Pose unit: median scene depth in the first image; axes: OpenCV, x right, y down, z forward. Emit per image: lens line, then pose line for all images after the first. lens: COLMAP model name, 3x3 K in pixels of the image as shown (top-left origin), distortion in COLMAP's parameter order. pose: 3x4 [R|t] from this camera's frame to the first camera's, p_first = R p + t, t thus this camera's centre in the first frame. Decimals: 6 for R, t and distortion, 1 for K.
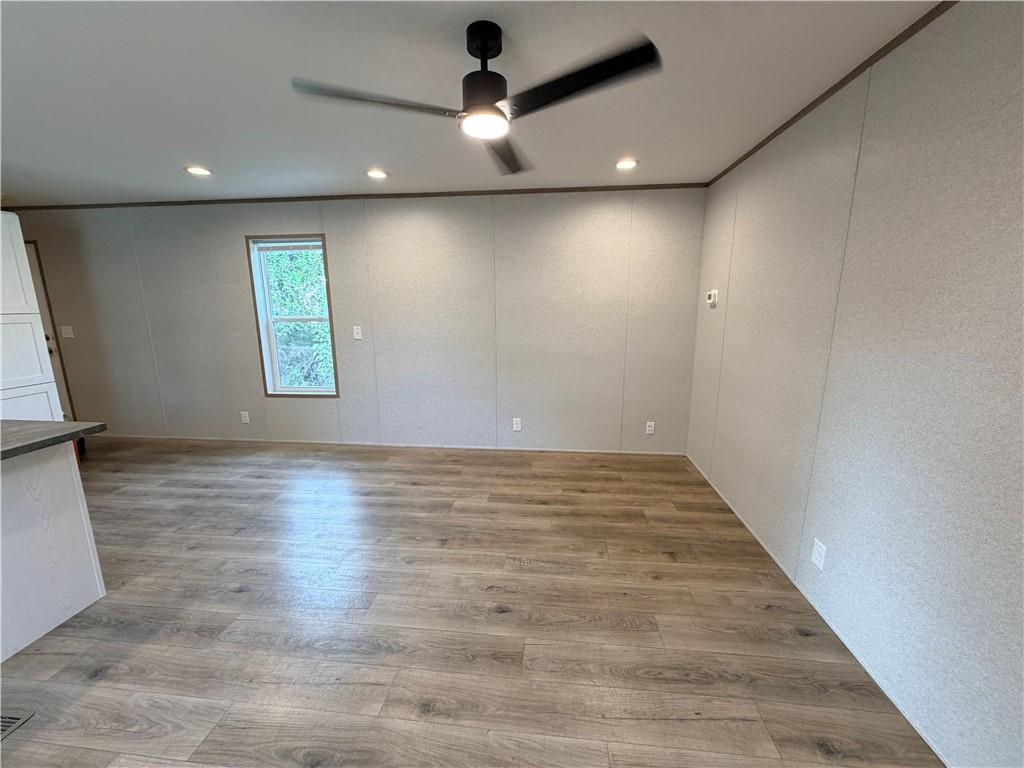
lens RADIAL K [[410.7, 0, 513.4], [0, 410.7, 379.7], [0, 0, 1]] dist [-0.000734, -0.000227]
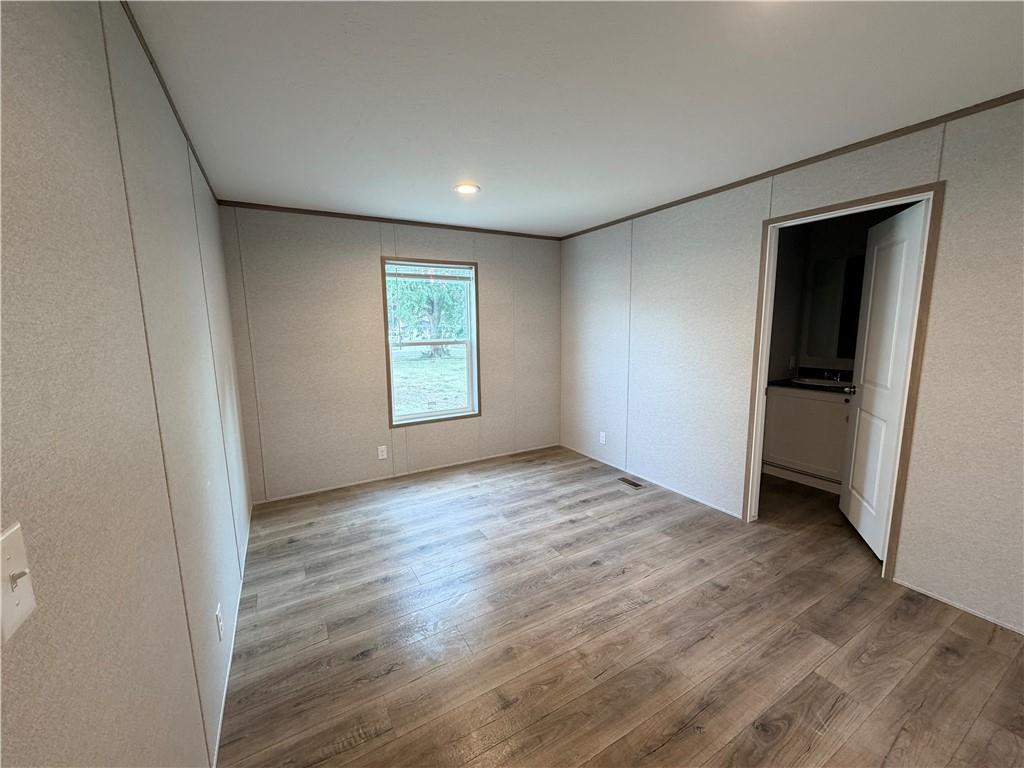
lens RADIAL K [[409.7, 0, 514.7], [0, 409.7, 382.6], [0, 0, 1]] dist [0.003023, -0.000025]
pose [[-0.806470, 0.102682, -0.582291, 0.752181], [-0.091337, 0.951350, 0.294263, -0.283555], [0.584179, 0.290498, -0.757856, 1.449460]]
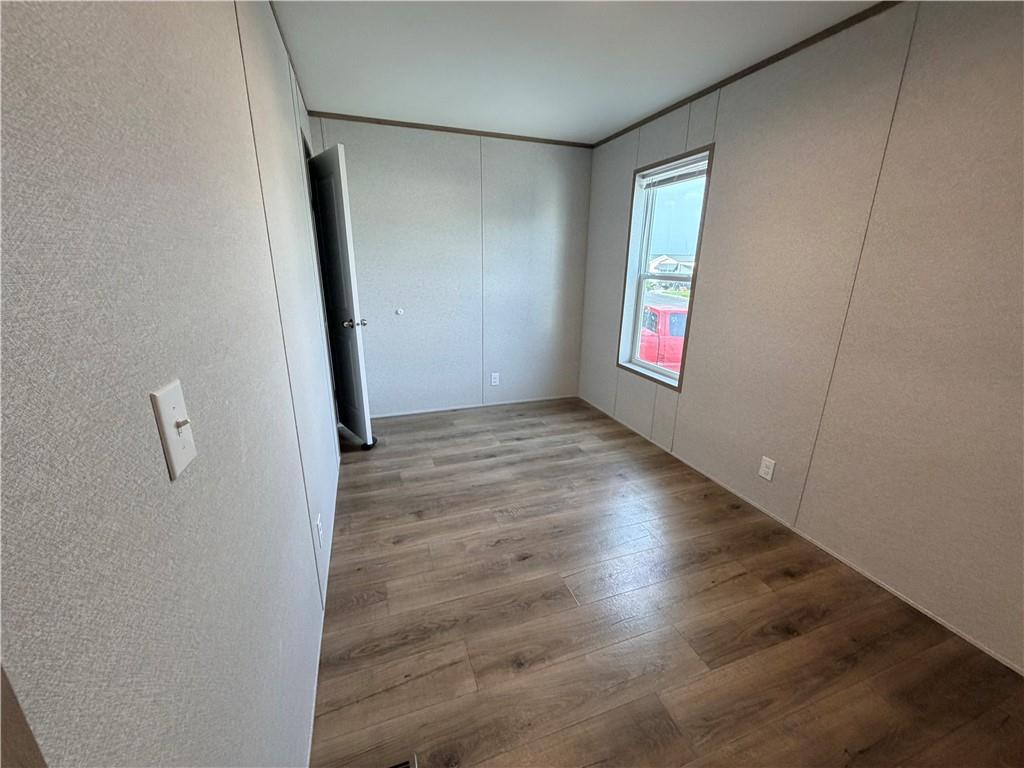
lens RADIAL K [[410.7, 0, 513.4], [0, 410.7, 379.7], [0, 0, 1]] dist [-0.000734, -0.000227]
pose [[0.900987, -0.104273, 0.421129, -0.379568], [0.064021, 0.992016, 0.108655, 0.008204], [-0.429096, -0.070936, 0.900469, 0.105901]]
